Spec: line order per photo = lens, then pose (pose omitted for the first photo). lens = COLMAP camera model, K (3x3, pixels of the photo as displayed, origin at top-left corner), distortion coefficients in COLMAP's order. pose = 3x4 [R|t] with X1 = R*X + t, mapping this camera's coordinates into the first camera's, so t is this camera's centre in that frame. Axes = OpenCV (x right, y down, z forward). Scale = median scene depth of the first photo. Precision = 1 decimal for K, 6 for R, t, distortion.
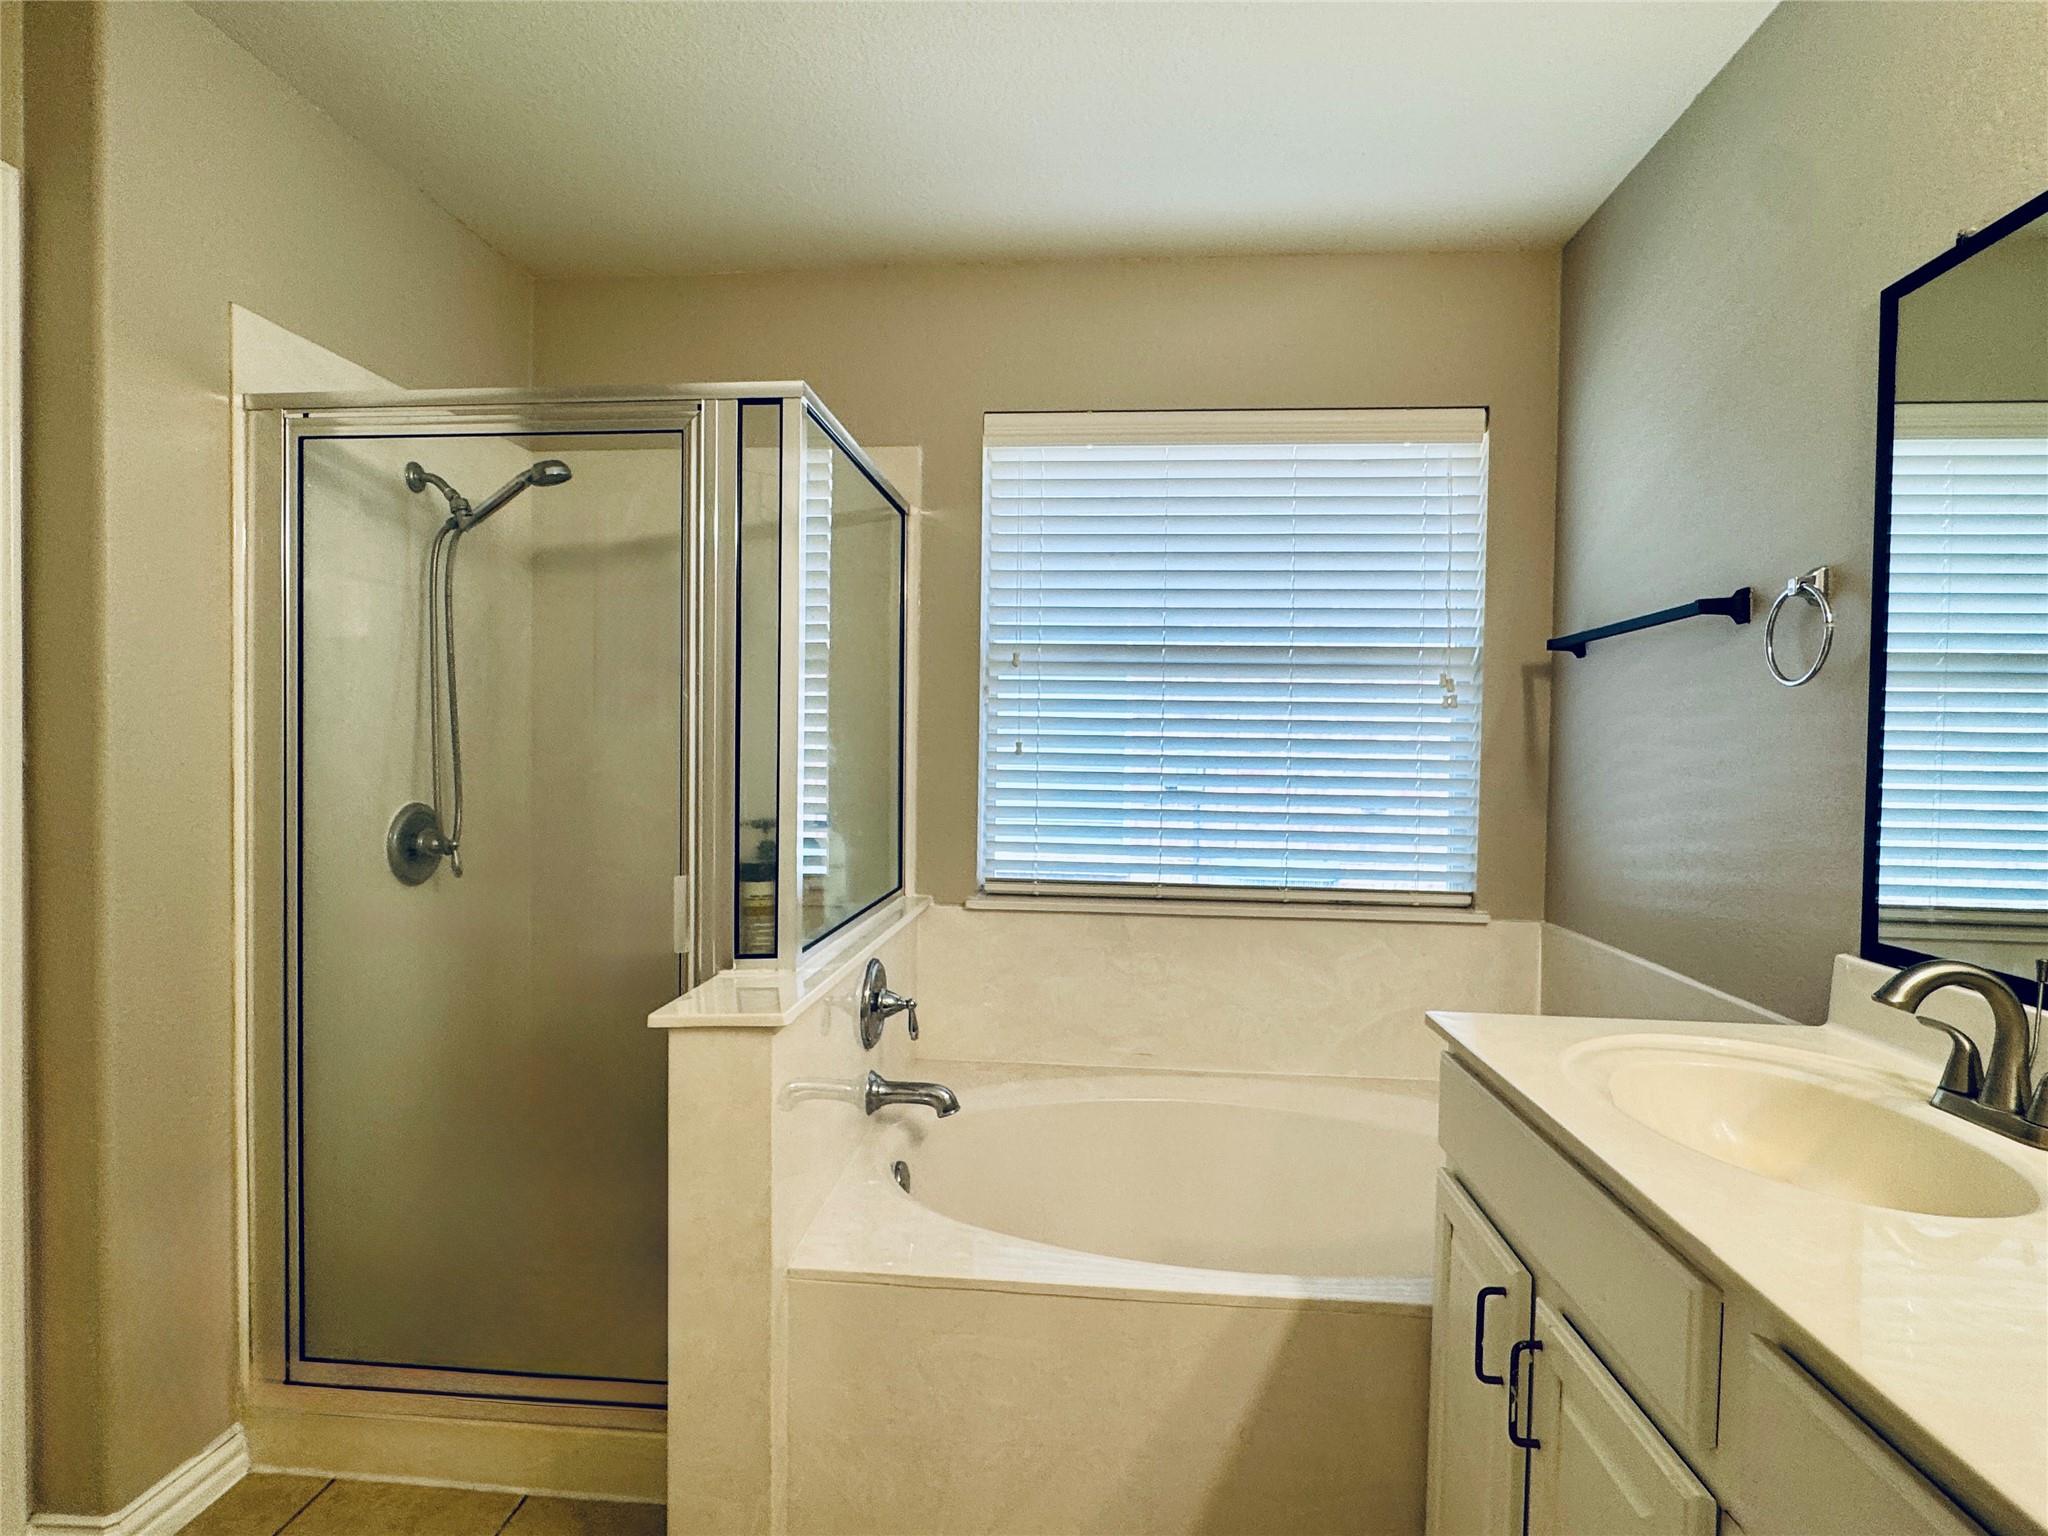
lens RADIAL K [[1036.5, 0, 1024.0], [0, 1036.5, 768.0], [0, 0, 1]] dist [-0.003200, -0.000664]
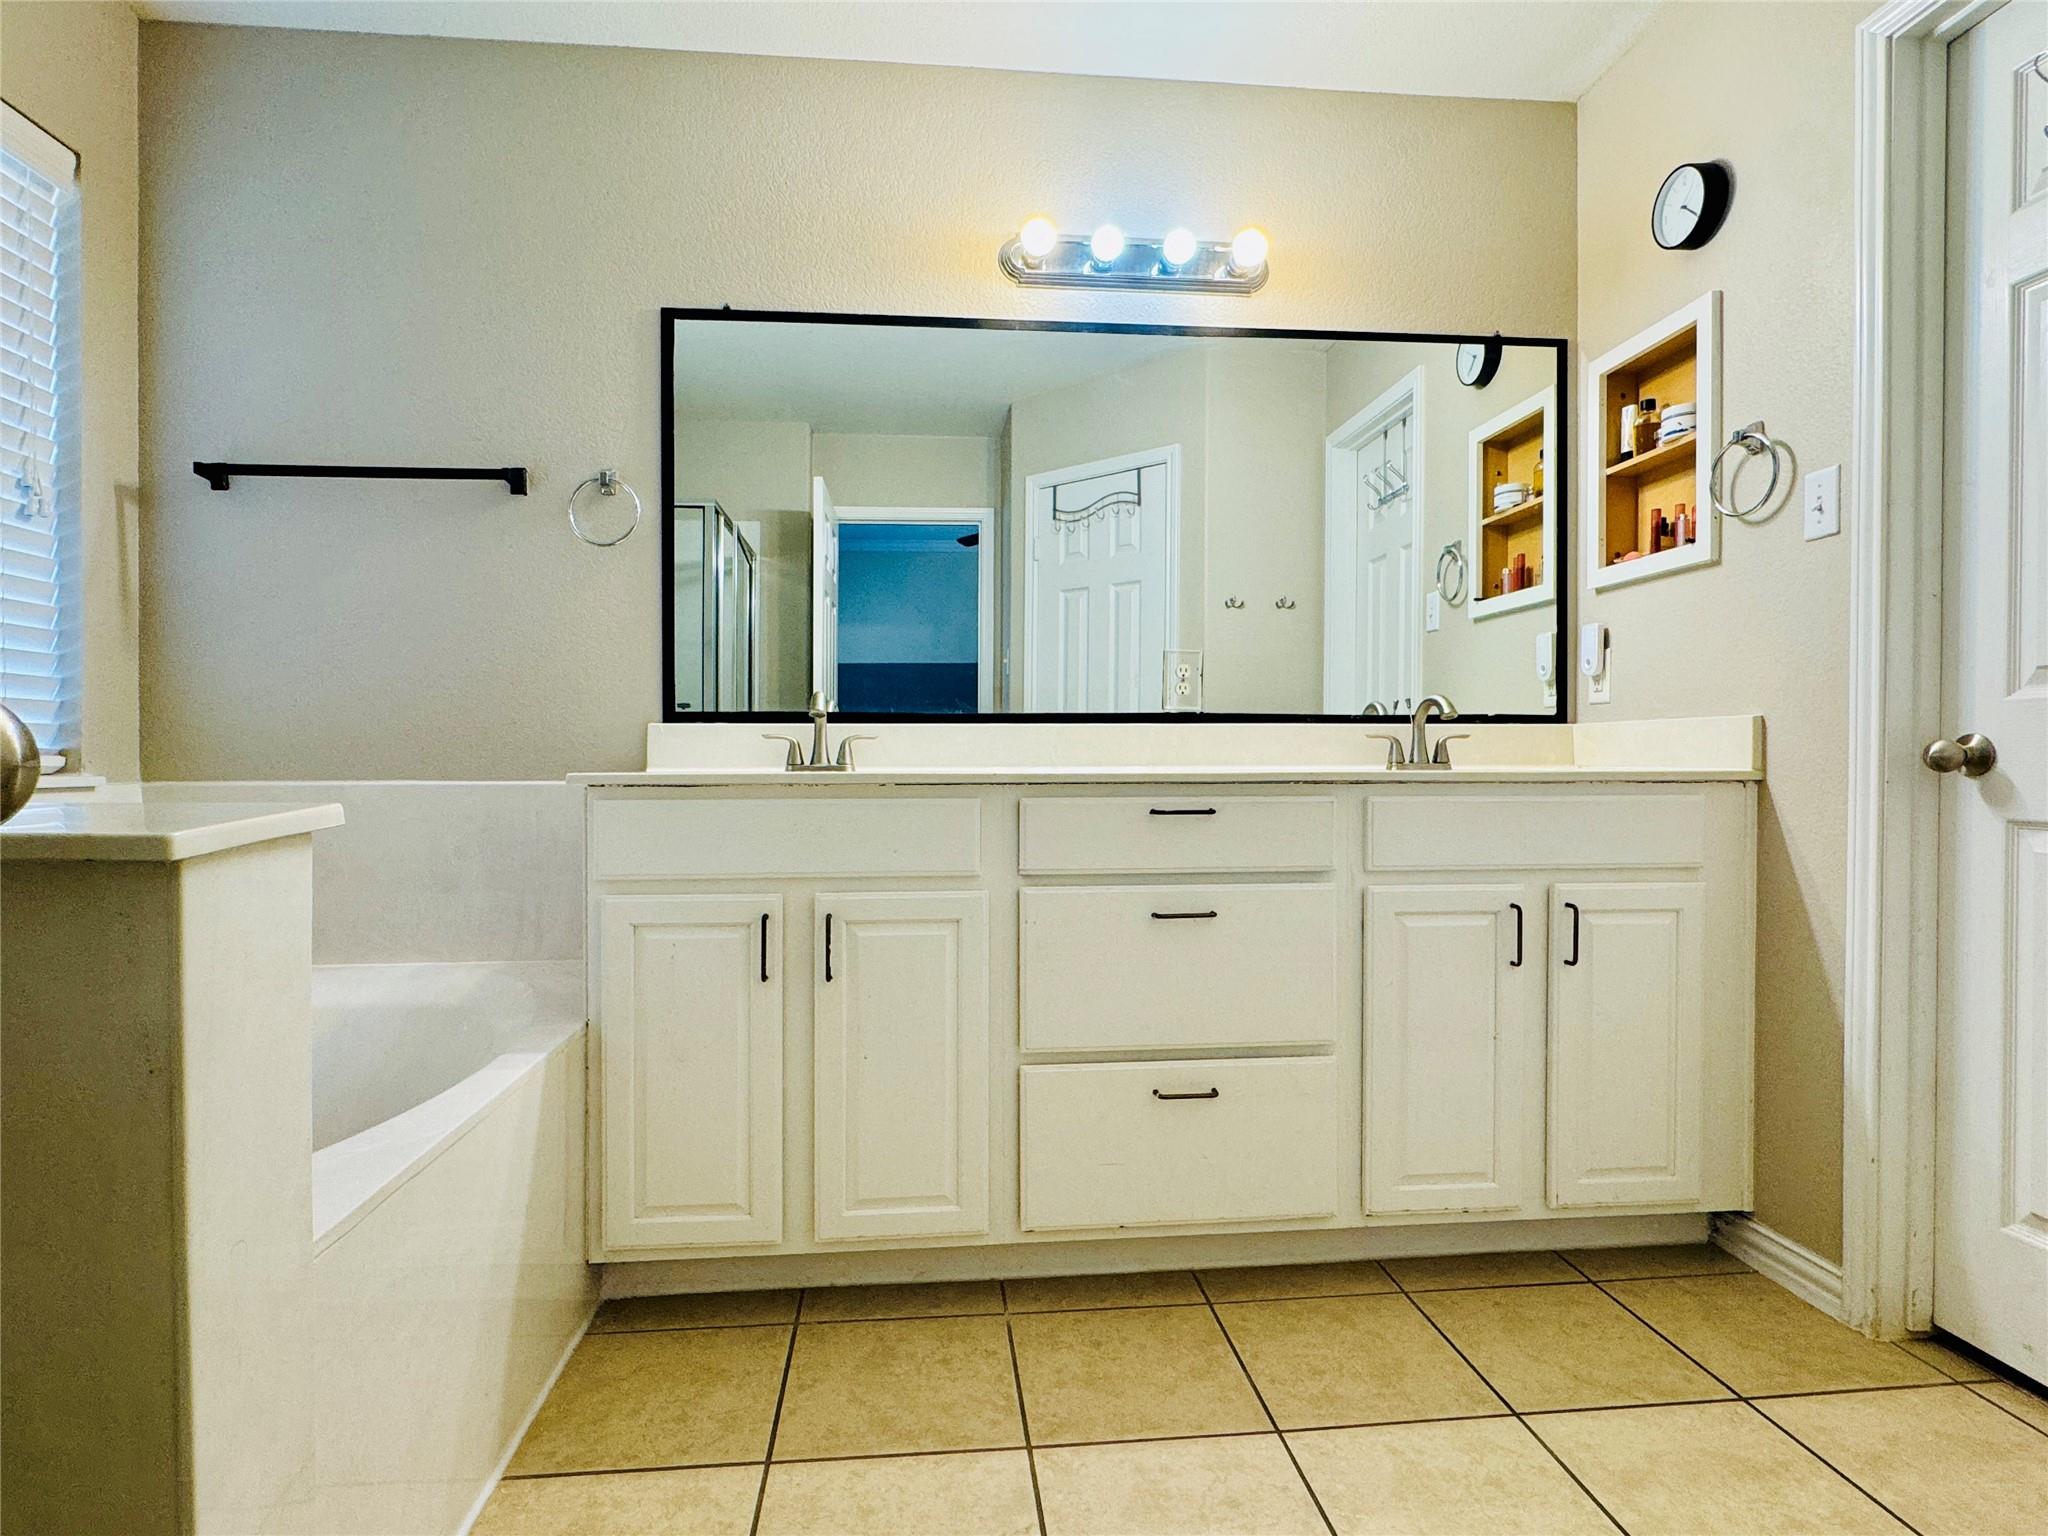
lens RADIAL K [[1090.2, 0, 1024.0], [0, 1090.2, 768.0], [0, 0, 1]] dist [-0.004179, -0.000419]
pose [[-0.181741, -0.025372, 0.983019, -0.773518], [0.015416, 0.999471, 0.028646, 0.174830], [-0.983226, 0.020360, -0.181254, 0.614541]]
